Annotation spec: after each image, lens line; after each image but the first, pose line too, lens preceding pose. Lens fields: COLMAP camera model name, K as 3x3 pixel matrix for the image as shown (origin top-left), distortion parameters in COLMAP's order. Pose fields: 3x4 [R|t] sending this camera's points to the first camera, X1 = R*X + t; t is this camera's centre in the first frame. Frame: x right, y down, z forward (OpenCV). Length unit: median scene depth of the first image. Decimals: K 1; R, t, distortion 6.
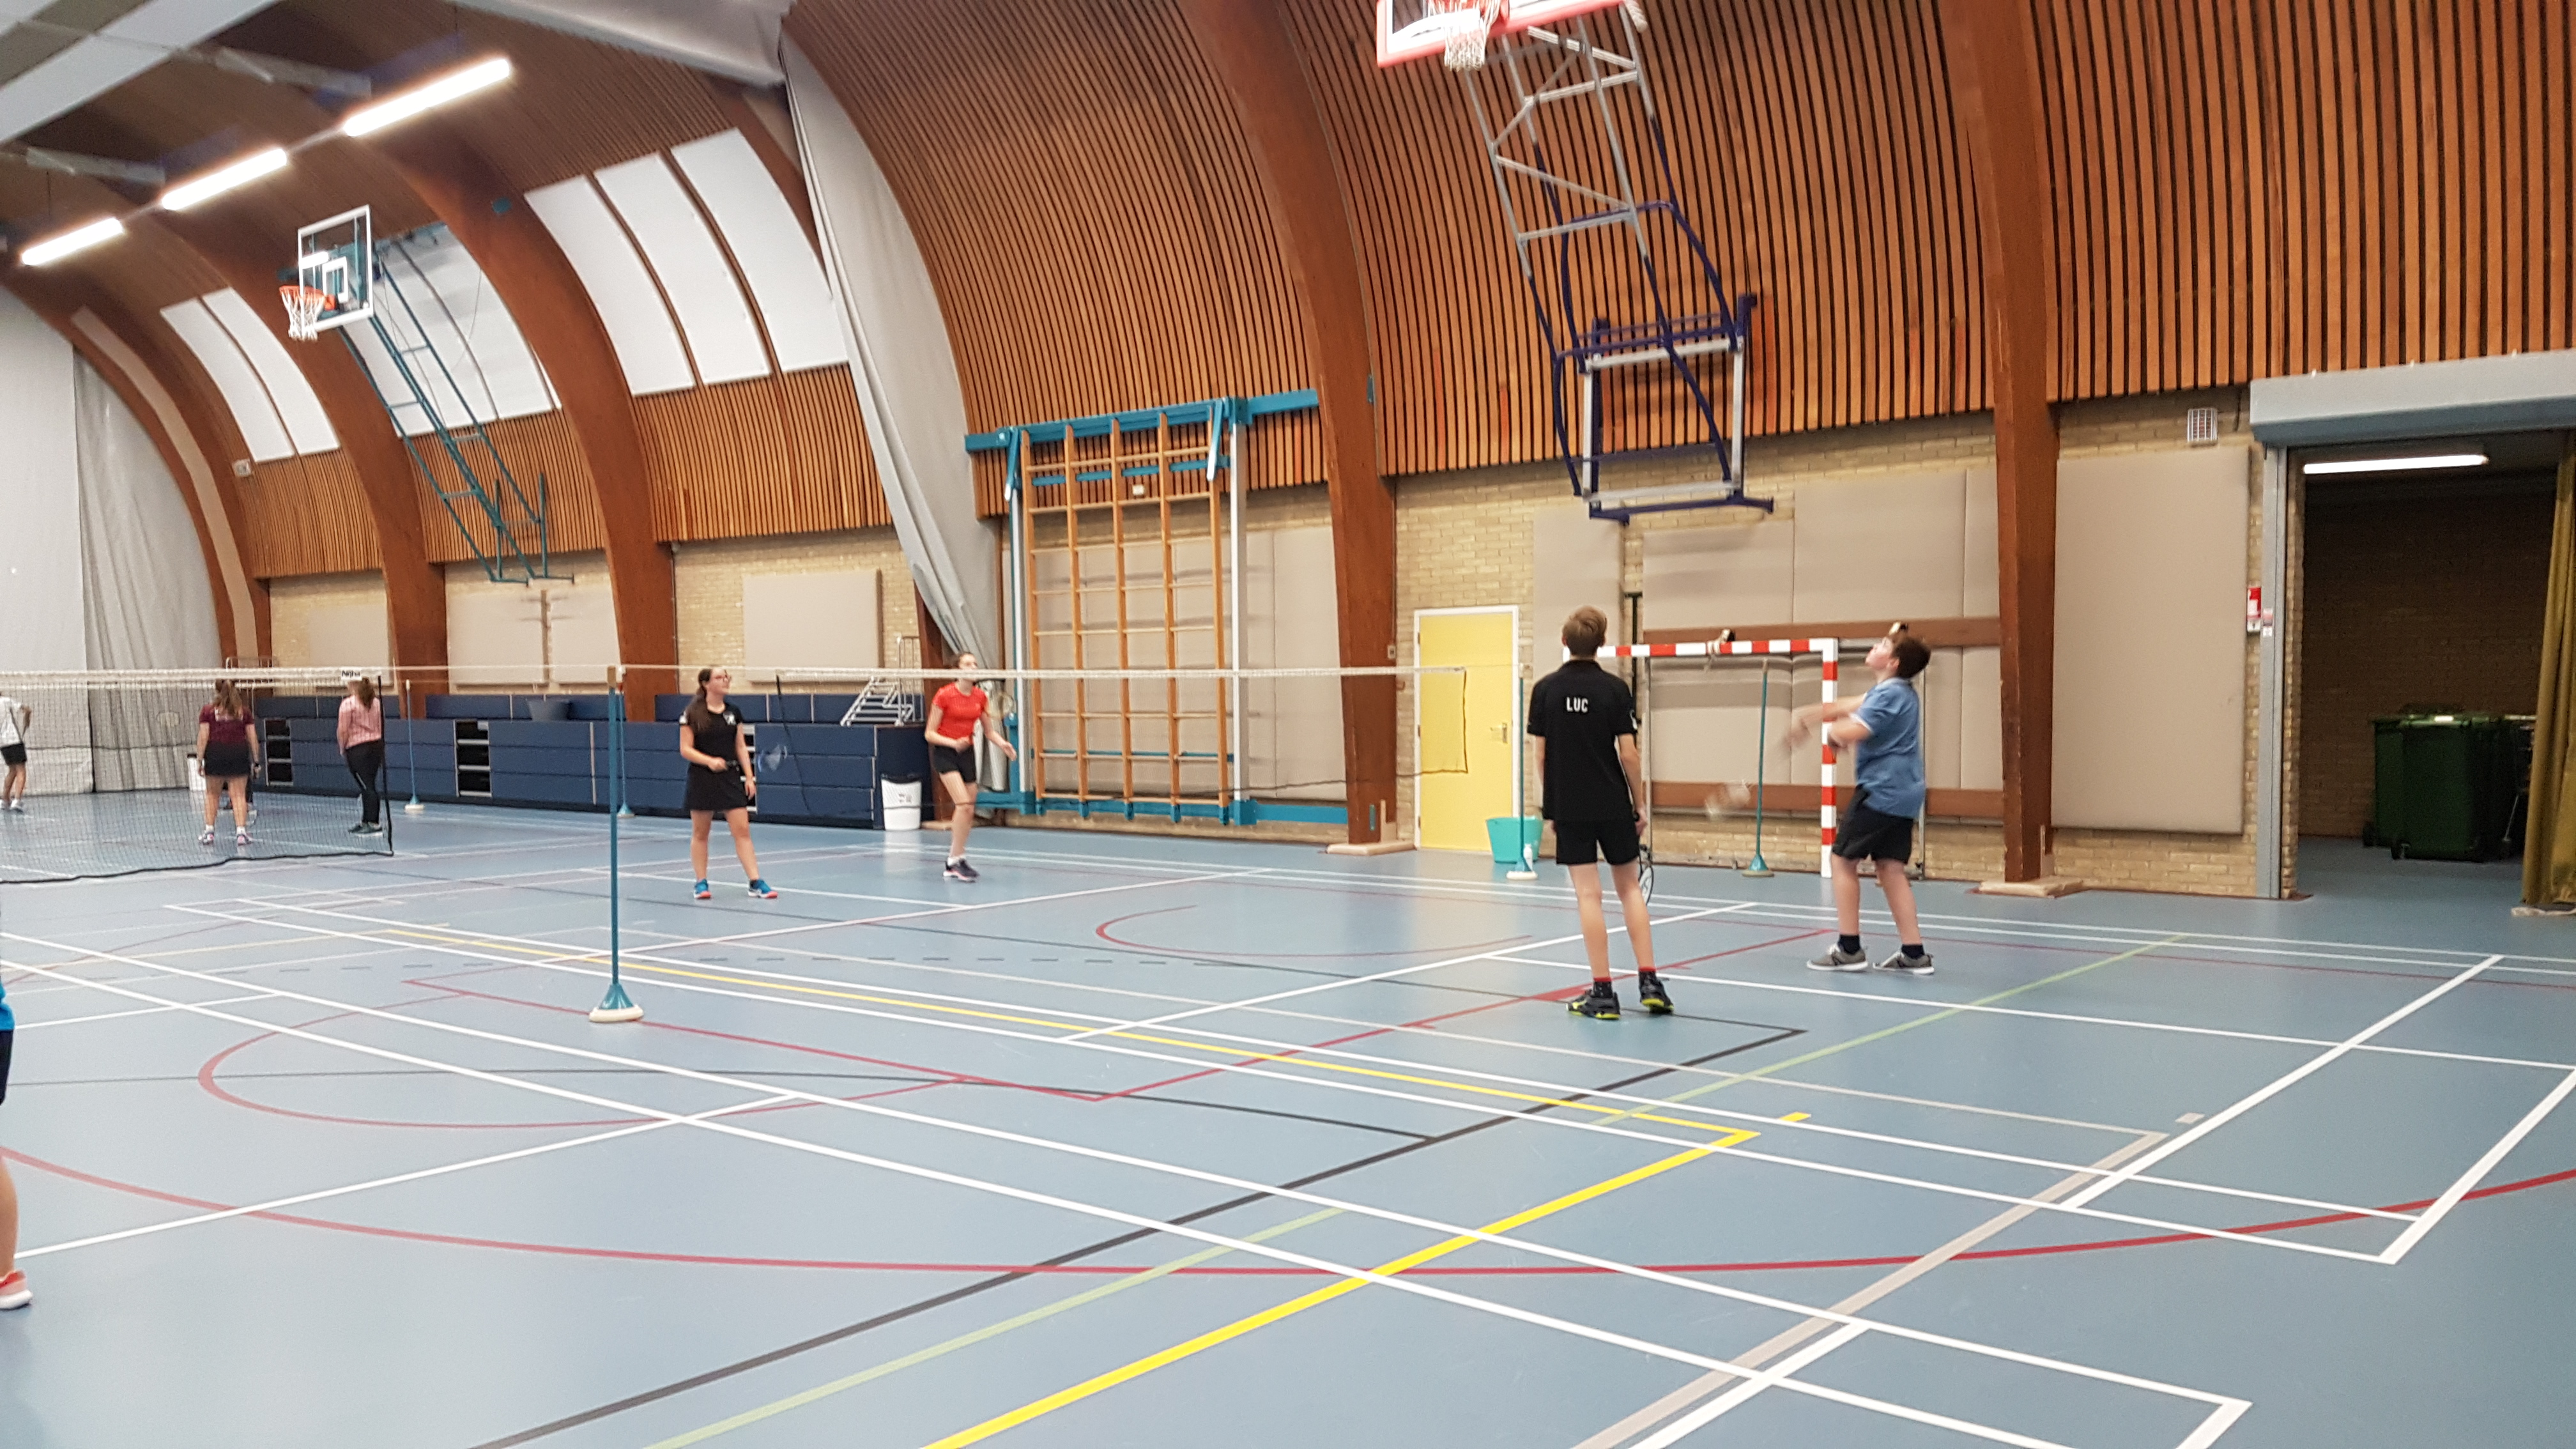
lens RADIAL K [[2045.0, 0, 1293.0], [0, 2045.0, 768.4], [0, 0, 1]] dist [0.143112, -0.210814]
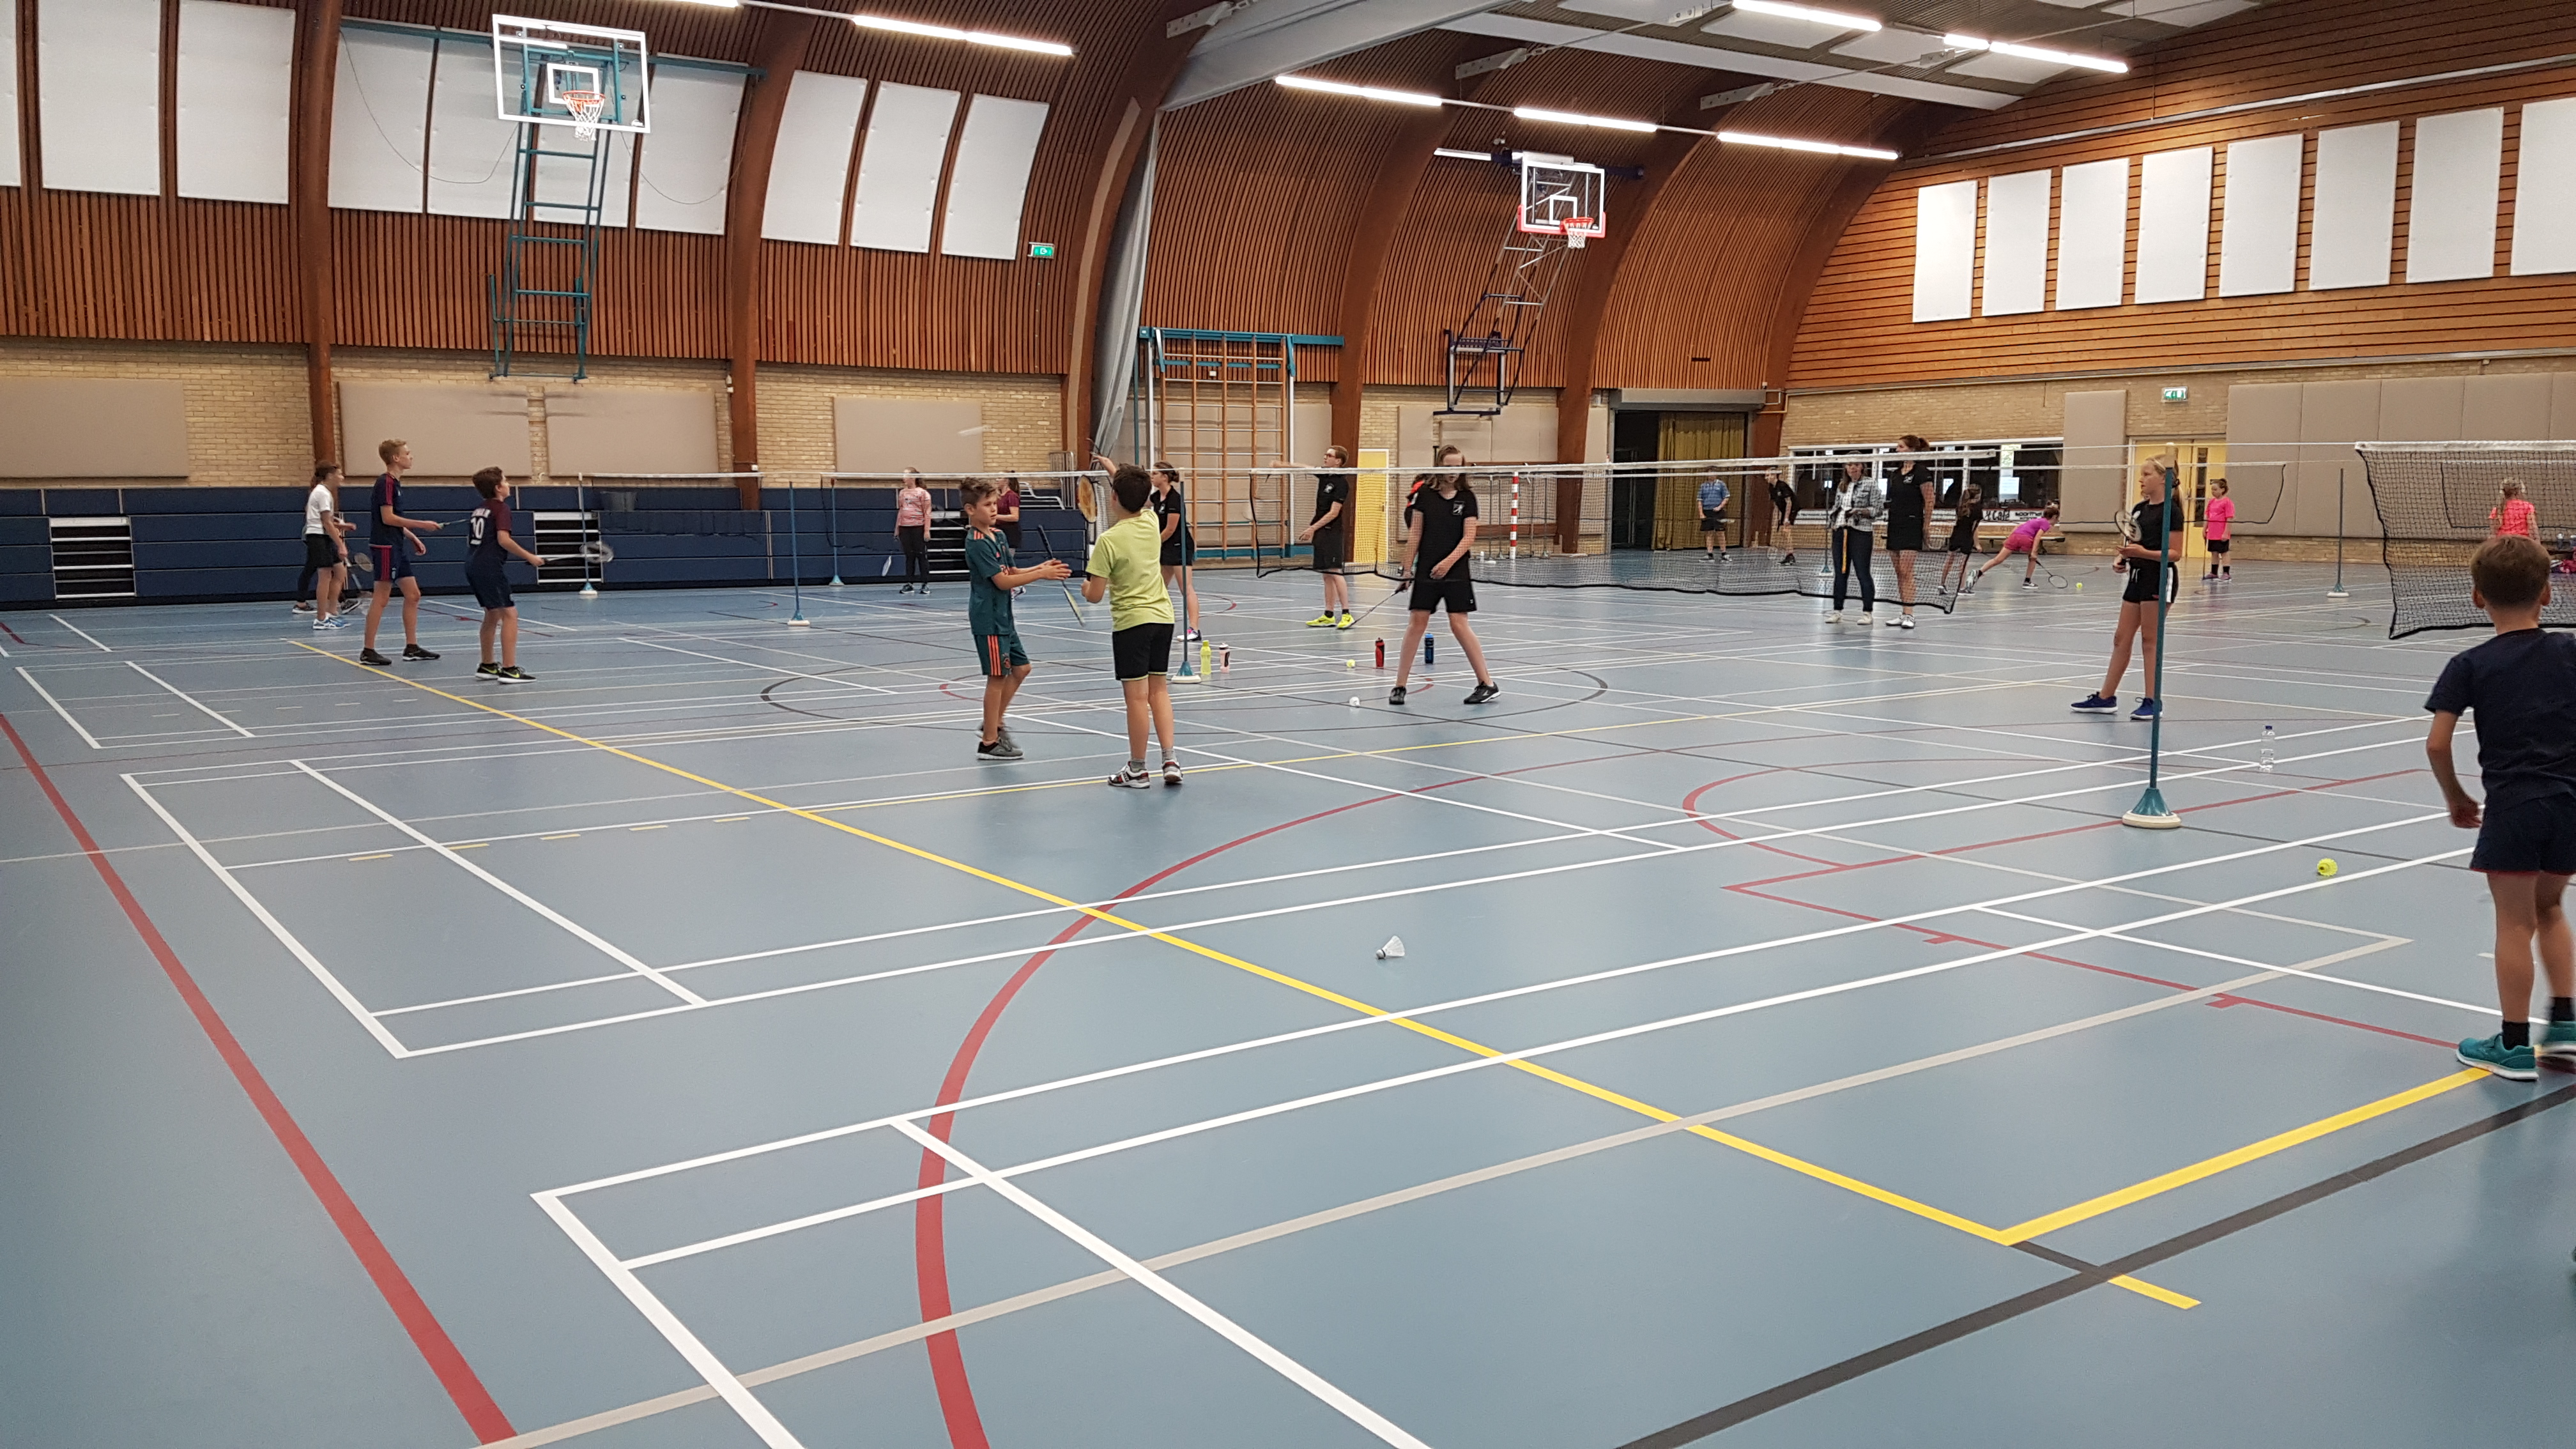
lens RADIAL K [[2045.0, 0, 1293.0], [0, 2045.0, 768.4], [0, 0, 1]] dist [0.143112, -0.210814]
pose [[0.215911, -0.121842, 0.968781, -1.310959], [0.044470, 0.992381, 0.114899, 0.002166], [-0.975400, 0.018274, 0.219684, 0.390073]]
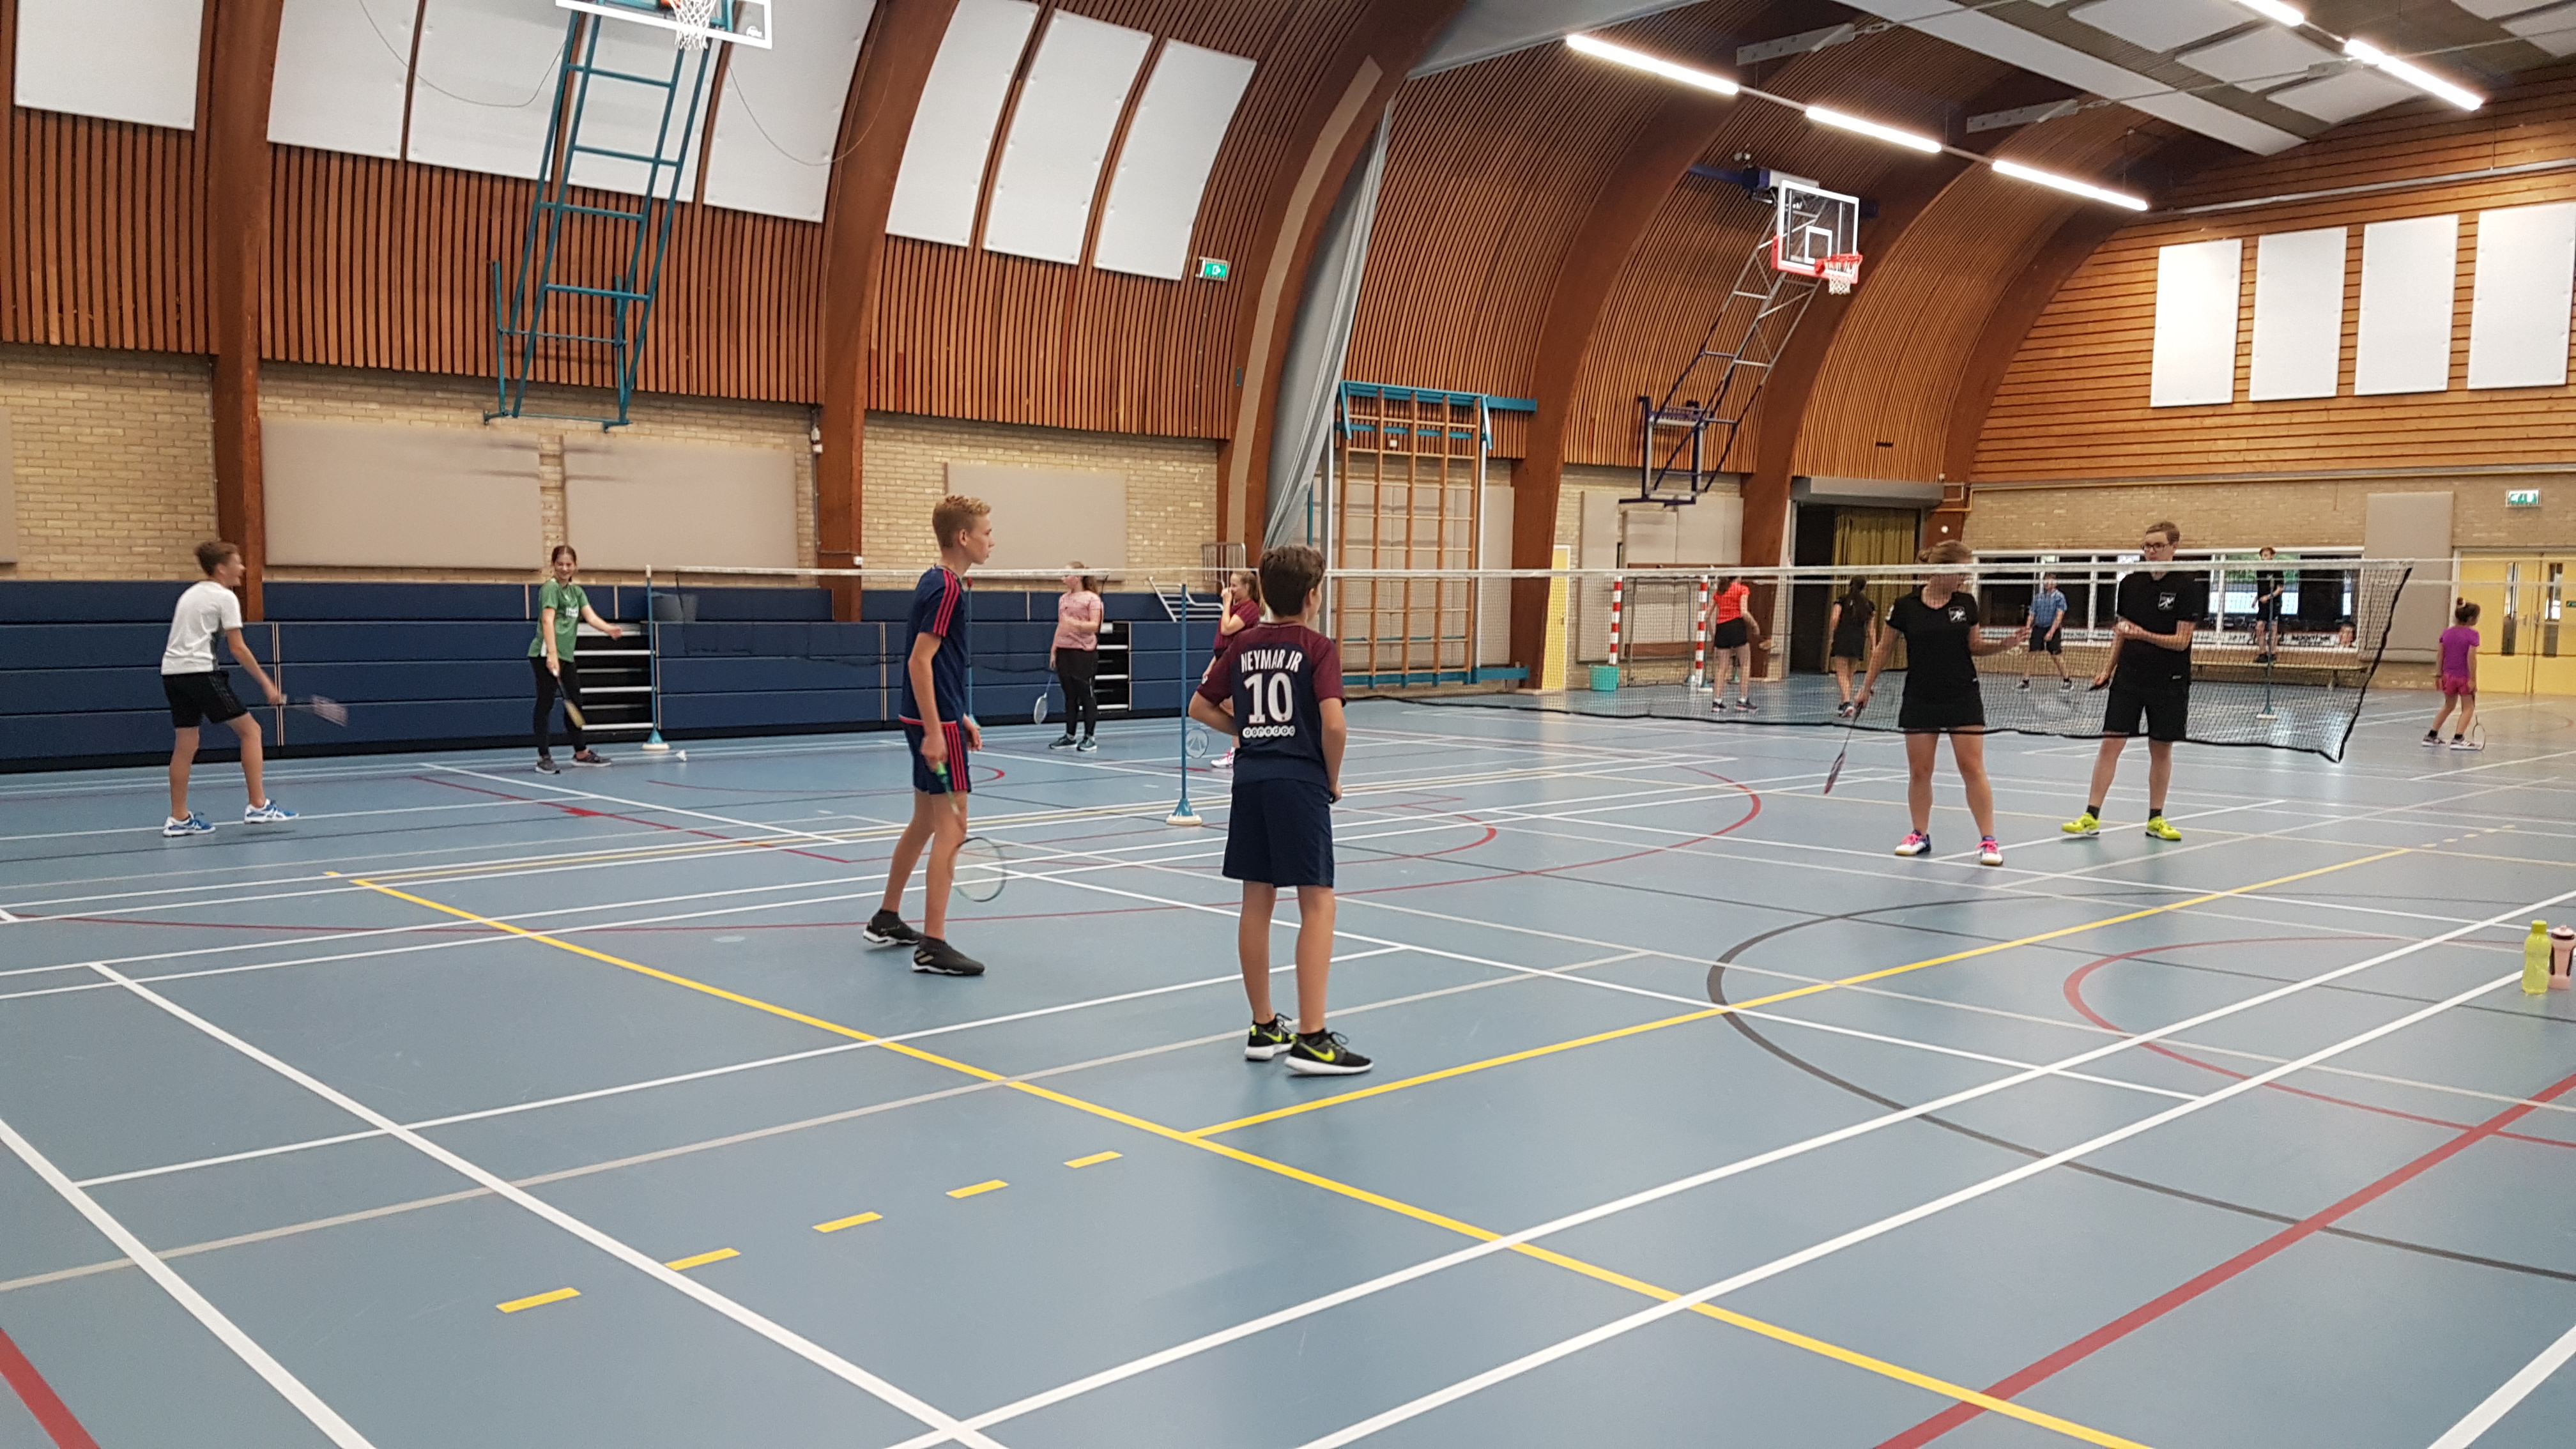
lens RADIAL K [[2037.7, 0, 1322.0], [0, 2037.7, 862.5], [0, 0, 1]] dist [0.093300, -0.108677]
pose [[0.066440, -0.122045, 0.990298, -1.041478], [0.033161, 0.992213, 0.120056, -0.017414], [-0.997239, 0.024863, 0.069970, 0.685947]]
